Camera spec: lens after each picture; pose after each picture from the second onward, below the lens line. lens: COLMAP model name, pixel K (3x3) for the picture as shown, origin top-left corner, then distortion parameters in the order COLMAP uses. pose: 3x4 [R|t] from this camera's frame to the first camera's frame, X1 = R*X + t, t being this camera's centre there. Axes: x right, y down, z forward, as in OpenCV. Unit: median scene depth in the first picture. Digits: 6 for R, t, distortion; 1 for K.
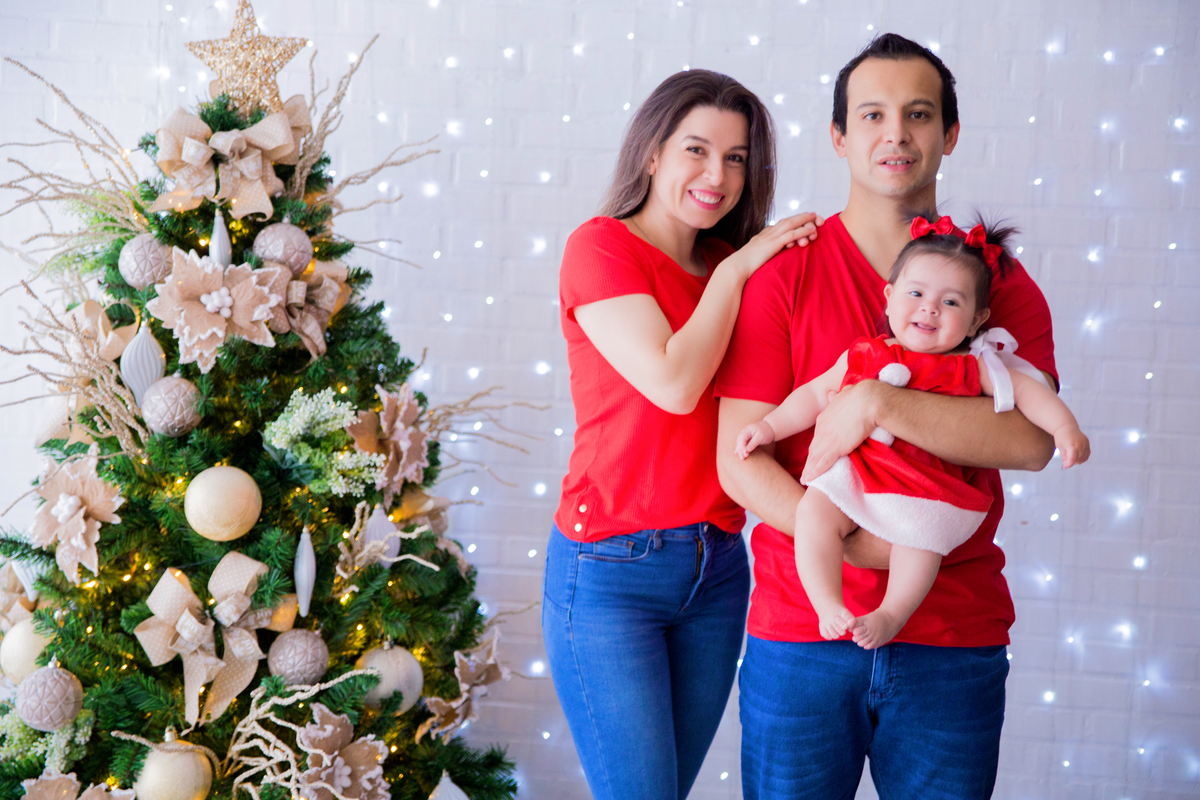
lens RADIAL K [[1930.8, 0, 600.0], [0, 1930.8, 400.0], [0, 0, 1]] dist [0.188744, -0.033459]
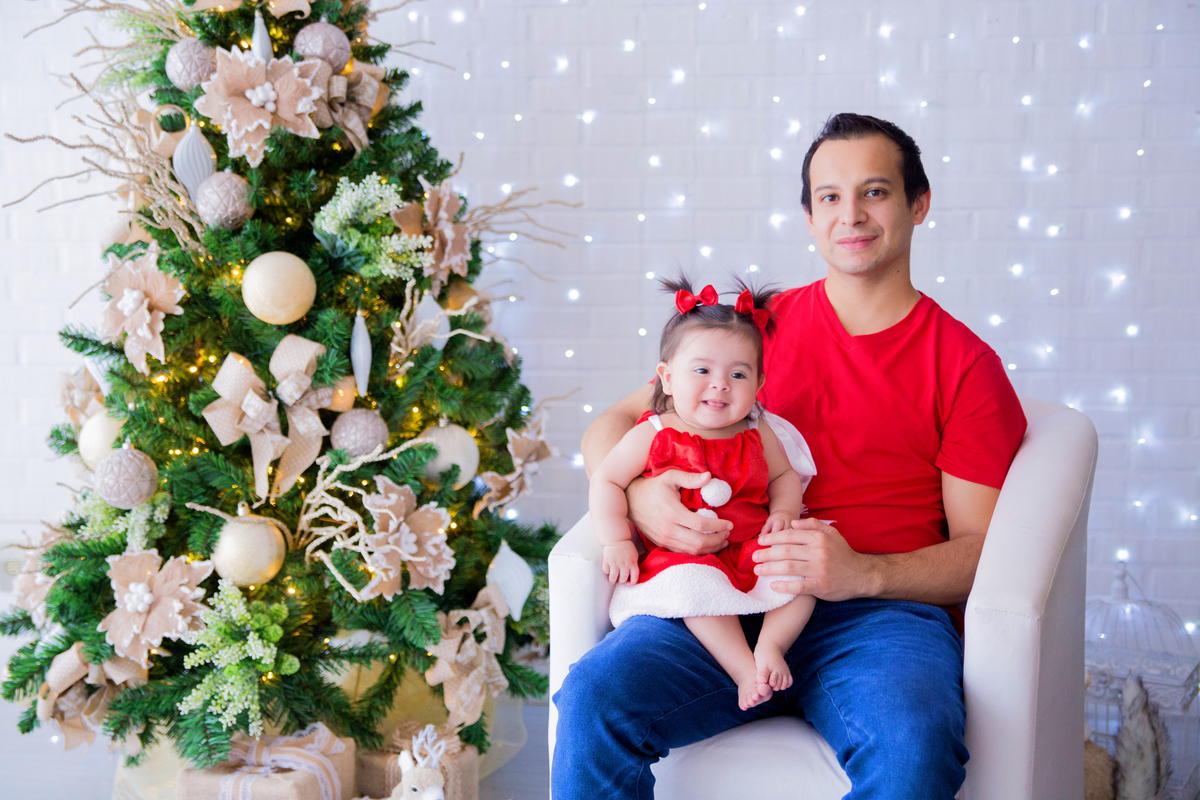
lens RADIAL K [[1562.1, 0, 600.0], [0, 1562.1, 400.0], [0, 0, 1]] dist [0.053010, 0.116688]
pose [[0.998848, -0.047582, 0.006274, -0.030157], [0.047271, 0.997966, 0.042765, 0.083186], [-0.008296, -0.042419, 0.999065, 0.157998]]
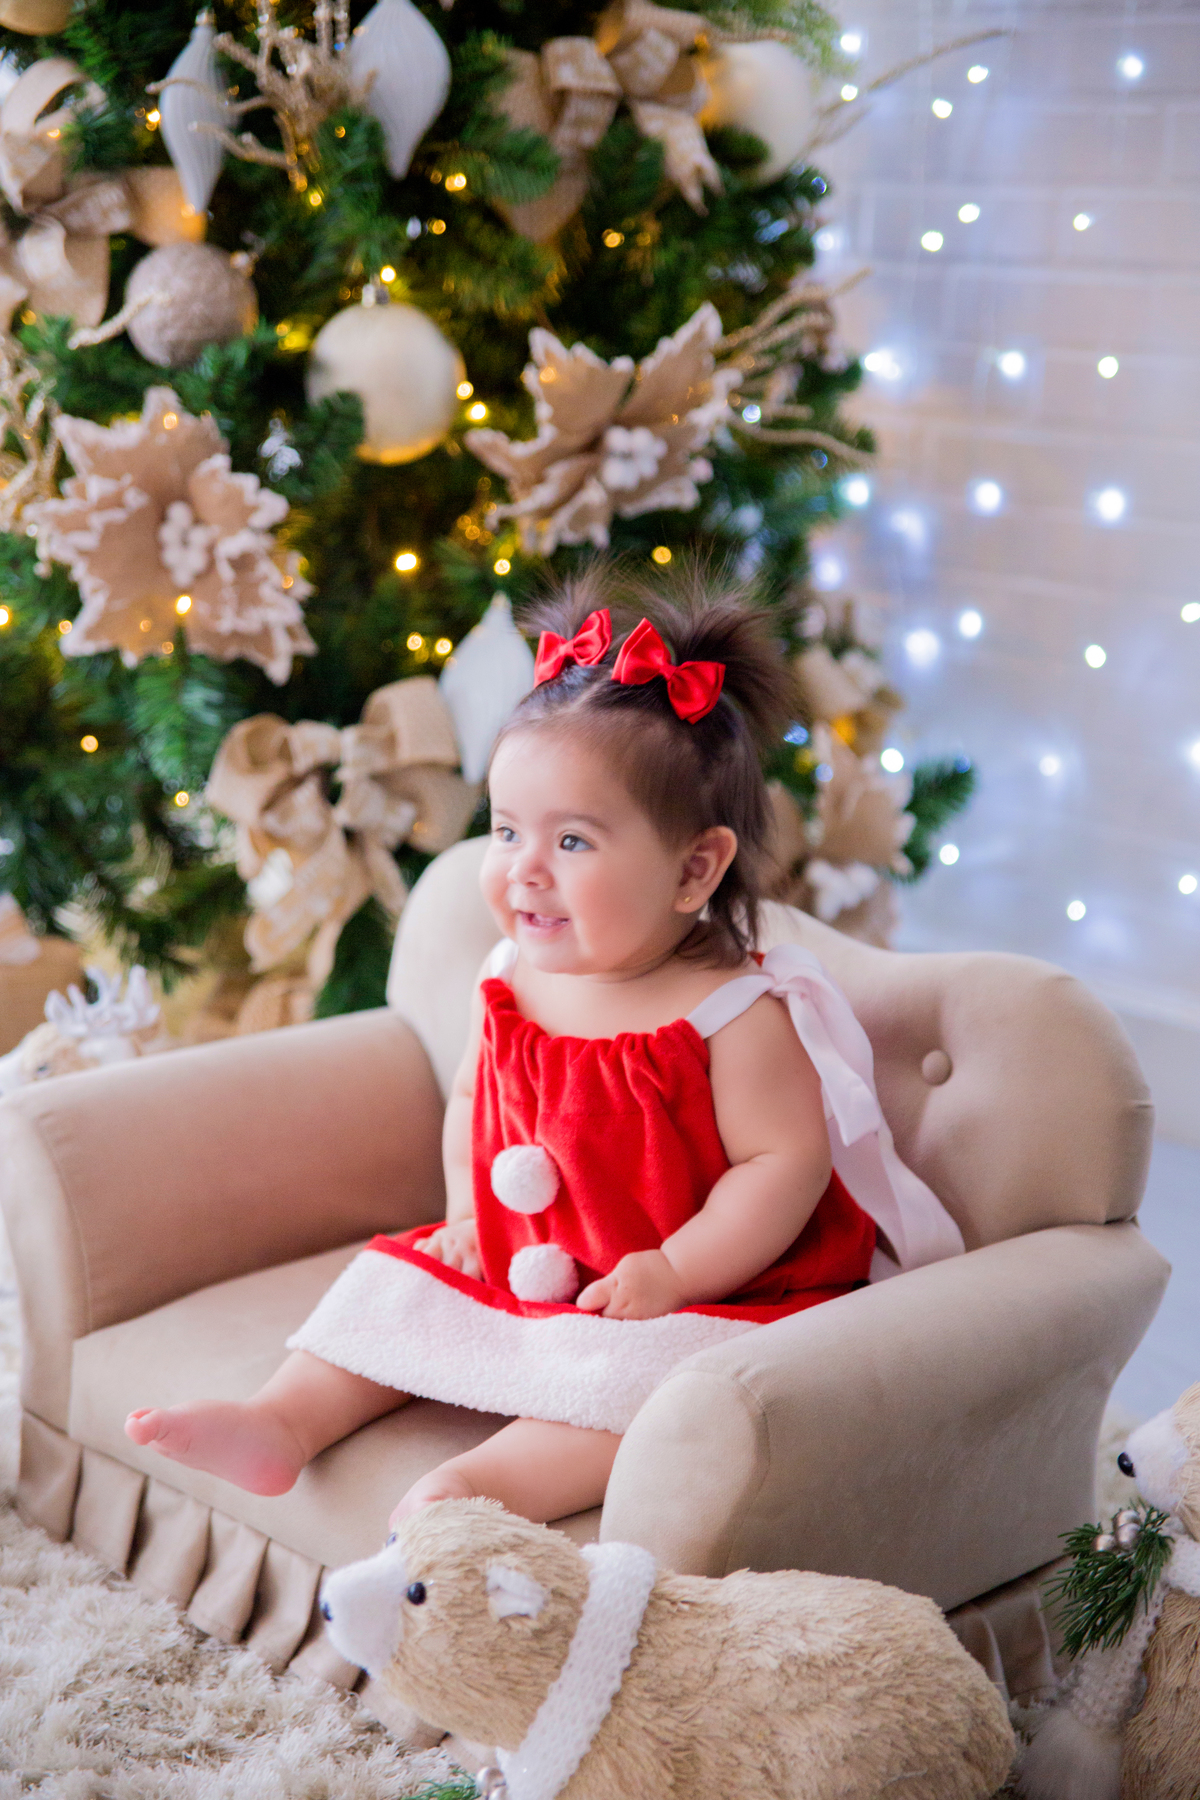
lens RADIAL K [[3093.5, 0, 606.8], [0, 3093.5, 917.3], [0, 0, 1]] dist [0.212510, -0.065886]
pose [[0.745925, 0.130950, -0.653030, 0.433595], [-0.047431, 0.988436, 0.144029, 0.164650], [0.664339, -0.076461, 0.743510, 0.491327]]
